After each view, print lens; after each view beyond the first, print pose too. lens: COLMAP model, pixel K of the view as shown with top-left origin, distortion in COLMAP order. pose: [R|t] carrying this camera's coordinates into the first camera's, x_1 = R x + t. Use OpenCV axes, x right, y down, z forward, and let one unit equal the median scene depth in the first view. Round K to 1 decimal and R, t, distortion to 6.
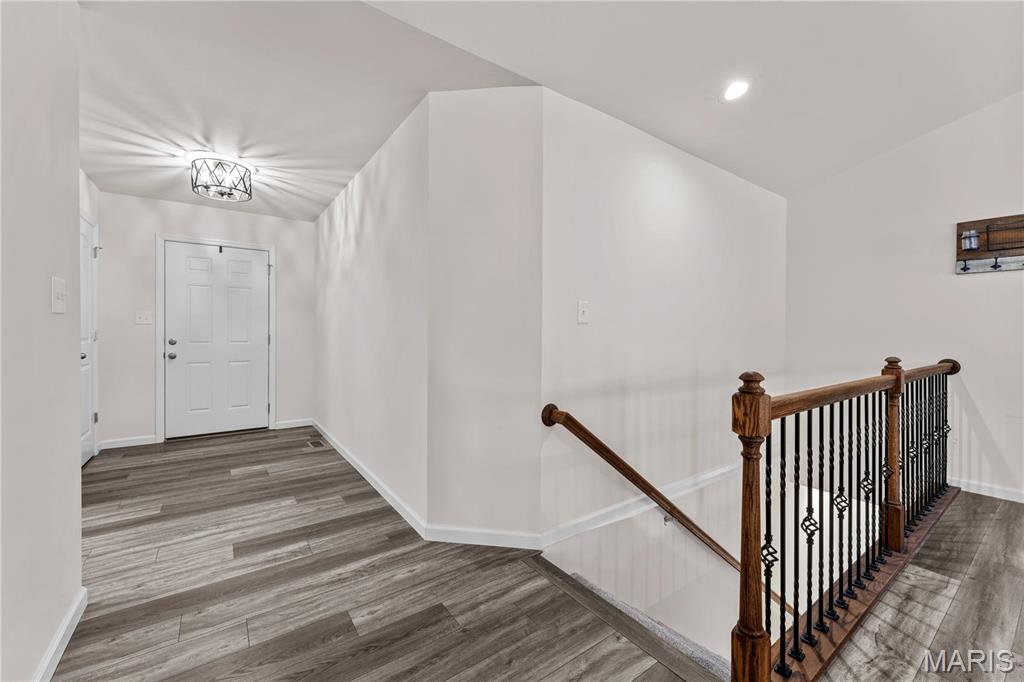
lens RADIAL K [[409.2, 0, 514.6], [0, 409.2, 339.9], [0, 0, 1]] dist [0.001667, 0.000112]
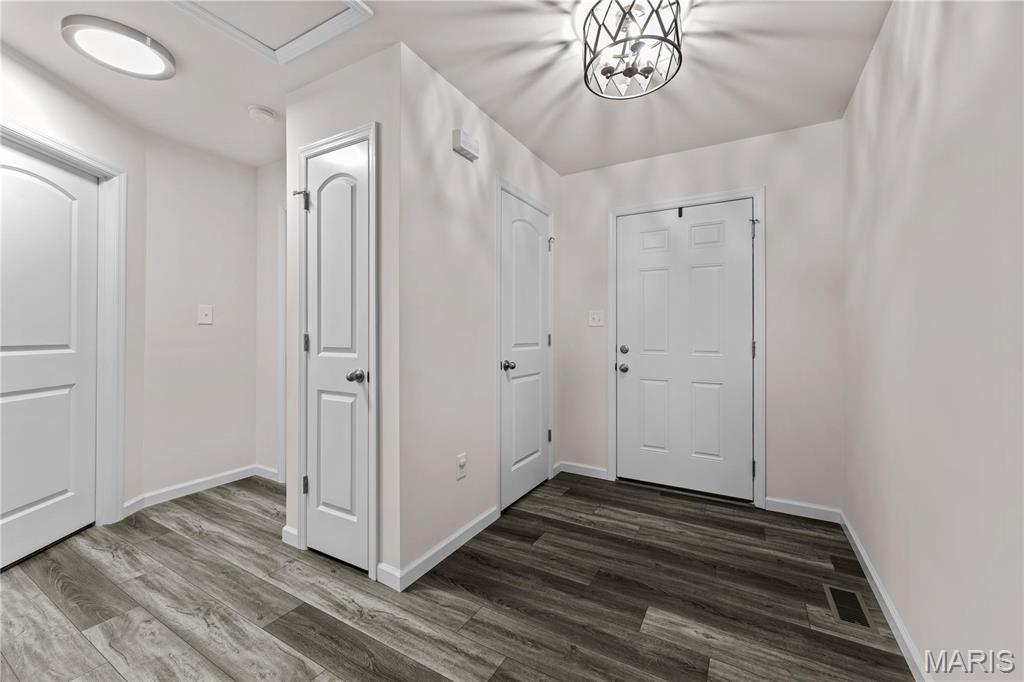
lens RADIAL K [[439.9, 0, 480.4], [0, 439.9, 326.1], [0, 0, 1]] dist [-0.001456, -0.000214]
pose [[0.400041, -0.018951, -0.916301, -0.204559], [-0.017452, 0.999447, -0.028290, -0.010352], [0.916331, 0.027308, 0.399489, 0.440505]]
